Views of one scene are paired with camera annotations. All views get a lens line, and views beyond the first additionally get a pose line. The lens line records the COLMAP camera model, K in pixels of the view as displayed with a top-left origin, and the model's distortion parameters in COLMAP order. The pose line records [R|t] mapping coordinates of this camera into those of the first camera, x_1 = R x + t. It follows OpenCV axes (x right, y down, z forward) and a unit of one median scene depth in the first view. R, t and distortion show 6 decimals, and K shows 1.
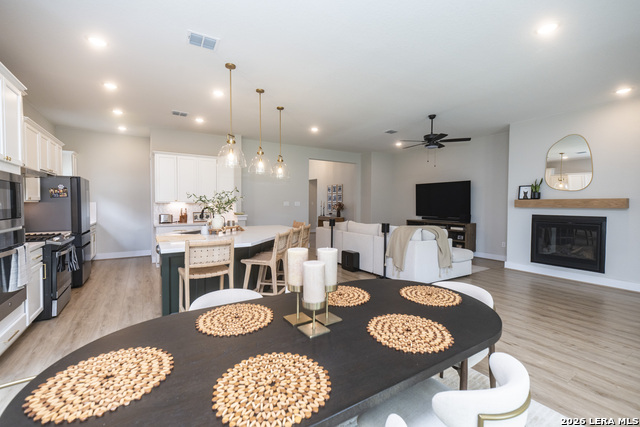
lens RADIAL K [[276.9, 0, 320.1], [0, 276.9, 209.9], [0, 0, 1]] dist [0.005975, -0.000931]
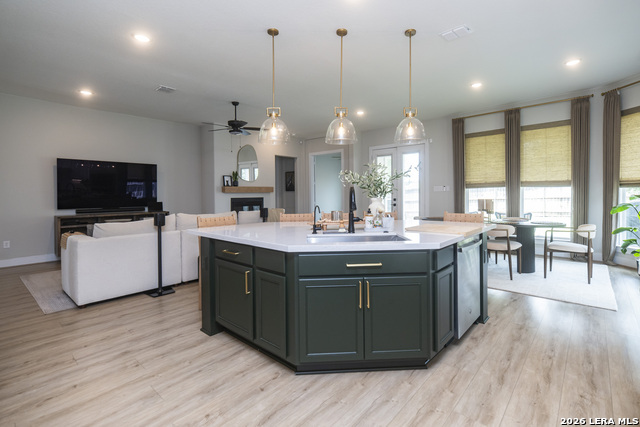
lens RADIAL K [[300.7, 0, 327.8], [0, 300.7, 198.9], [0, 0, 1]] dist [0.018443, 0.001569]
pose [[-0.277797, -0.023098, 0.960362, -0.749637], [0.027096, 0.999125, 0.031868, -0.011686], [-0.960258, 0.034874, -0.276928, 0.961699]]
